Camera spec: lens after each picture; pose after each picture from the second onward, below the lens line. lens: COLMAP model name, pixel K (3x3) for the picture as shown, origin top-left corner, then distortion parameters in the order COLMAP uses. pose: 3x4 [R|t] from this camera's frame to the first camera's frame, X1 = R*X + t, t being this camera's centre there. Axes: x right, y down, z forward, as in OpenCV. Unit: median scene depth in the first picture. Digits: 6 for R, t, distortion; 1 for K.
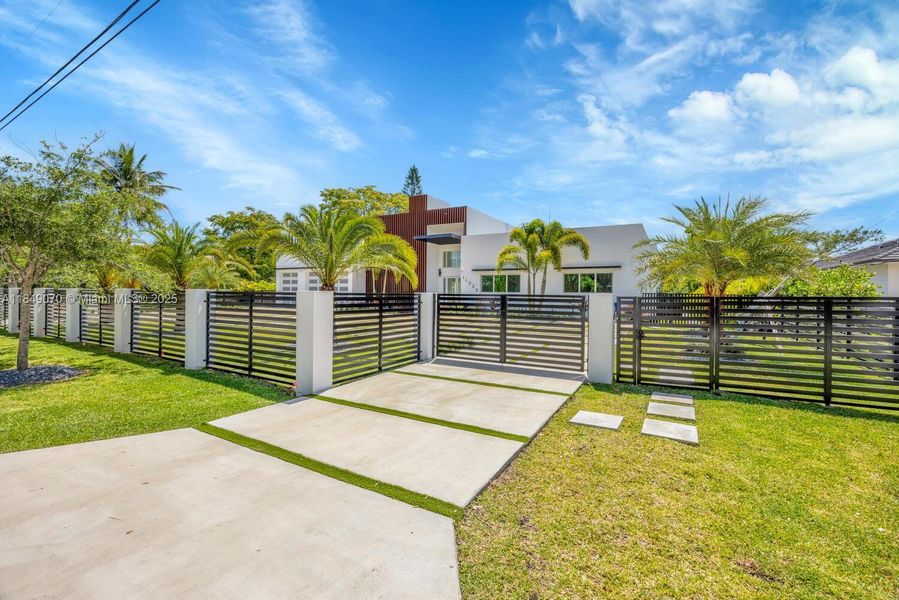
lens RADIAL K [[397.2, 0, 452.3], [0, 397.2, 297.4], [0, 0, 1]] dist [-0.013929, -0.000339]
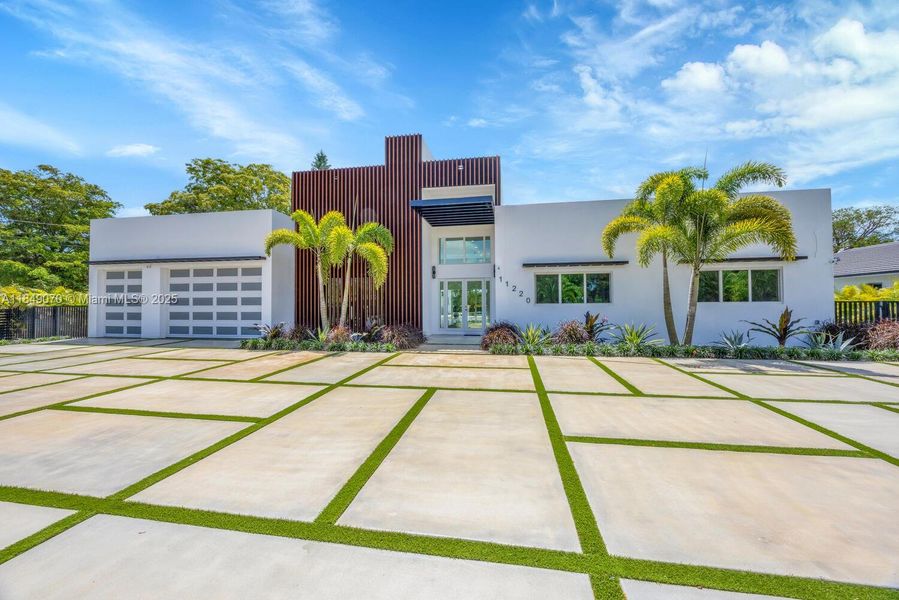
lens RADIAL K [[341.7, 0, 451.1], [0, 341.7, 298.6], [0, 0, 1]] dist [-0.002809, -0.000244]
pose [[0.939885, -0.012074, 0.341277, -0.140163], [0.019300, 0.999655, -0.017788, -0.009166], [-0.340945, 0.023305, 0.939794, 0.381146]]
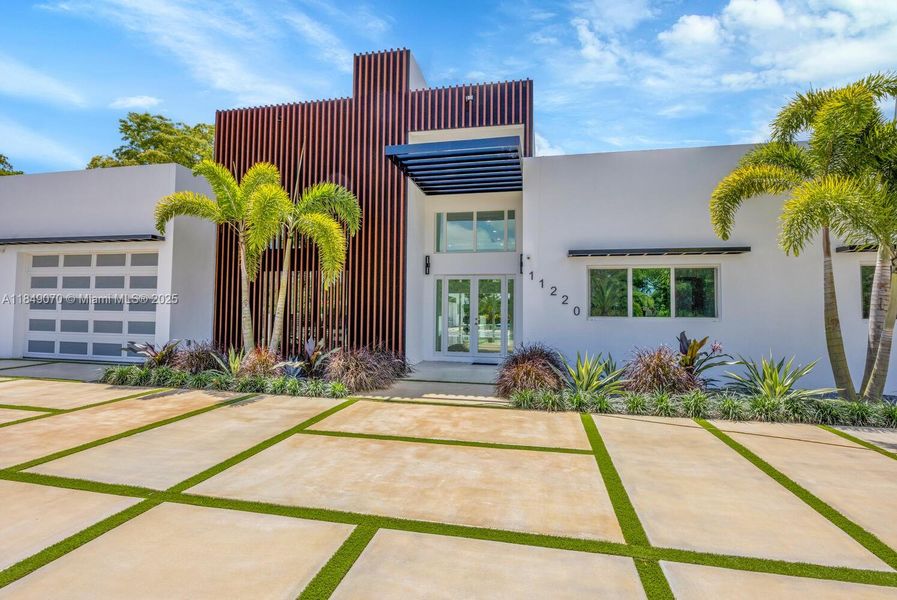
lens RADIAL K [[429.1, 0, 449.0], [0, 429.1, 297.0], [0, 0, 1]] dist [-0.009836, -0.000254]
pose [[0.952111, 0.009745, 0.305597, -0.106375], [0.002194, 0.999248, -0.038700, -0.010531], [-0.305745, 0.037517, 0.951374, 0.448079]]
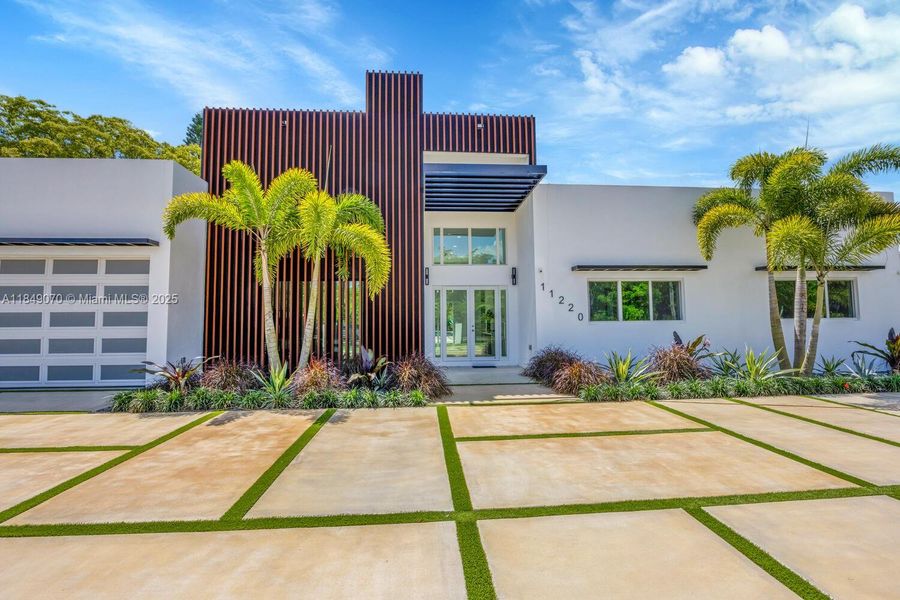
lens RADIAL K [[397.6, 0, 452.8], [0, 397.6, 297.4], [0, 0, 1]] dist [-0.013929, -0.000339]
pose [[0.827123, 0.012514, 0.561882, -0.184829], [0.023547, 0.998103, -0.056892, -0.011759], [-0.561528, 0.060287, 0.825259, 0.486765]]
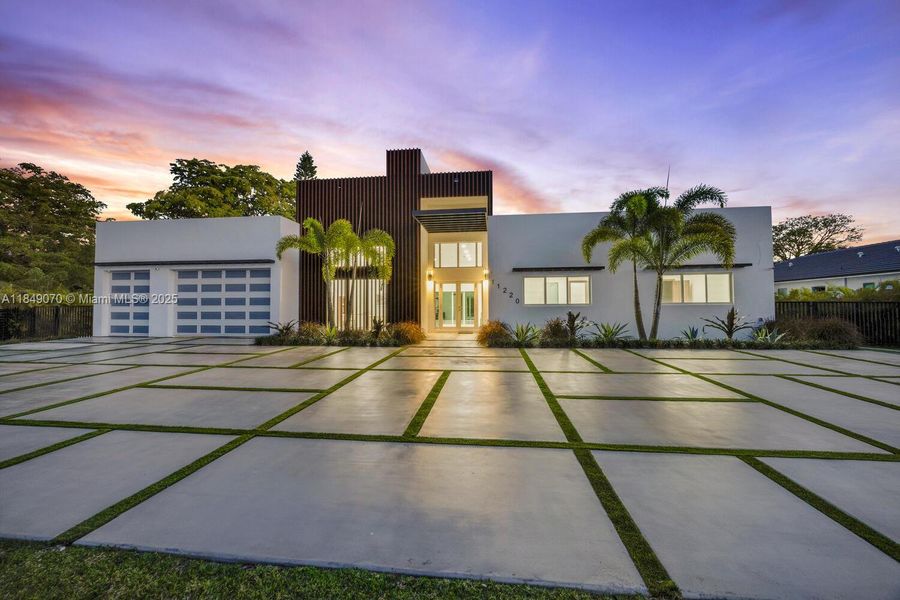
lens RADIAL K [[347.9, 0, 451.5], [0, 347.9, 299.4], [0, 0, 1]] dist [-0.002082, -0.000284]
pose [[0.919724, -0.009250, 0.392456, -0.169720], [0.019100, 0.999593, -0.021200, -0.006961], [-0.392101, 0.026994, 0.919526, 0.349219]]
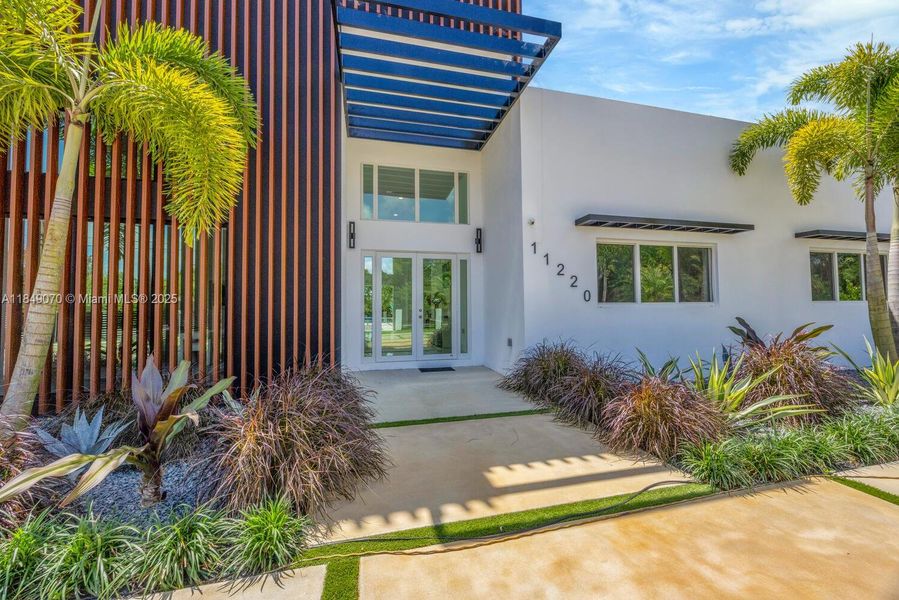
lens RADIAL K [[341.7, 0, 451.1], [0, 341.7, 298.6], [0, 0, 1]] dist [-0.002809, -0.000244]
pose [[0.722807, 0.001017, 0.691049, -0.110155], [0.020539, 0.999525, -0.022955, -0.008353], [-0.690744, 0.030786, 0.722443, 0.594188]]
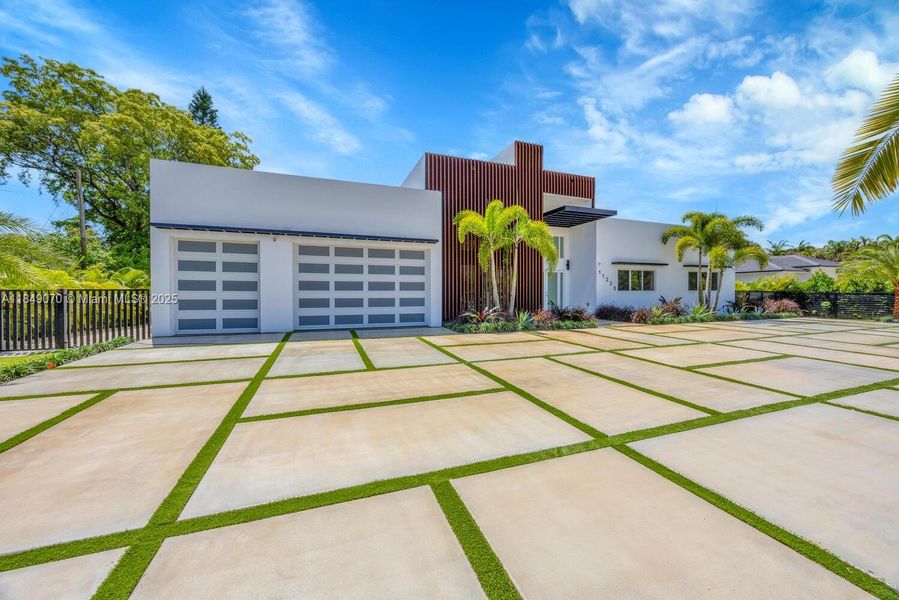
lens RADIAL K [[344.3, 0, 455.0], [0, 344.3, 297.8], [0, 0, 1]] dist [-0.001815, -0.000302]
pose [[0.629608, -0.026924, 0.776446, -0.446740], [0.013704, 0.999629, 0.023551, -0.012821], [-0.776792, -0.004187, 0.629743, 0.540385]]
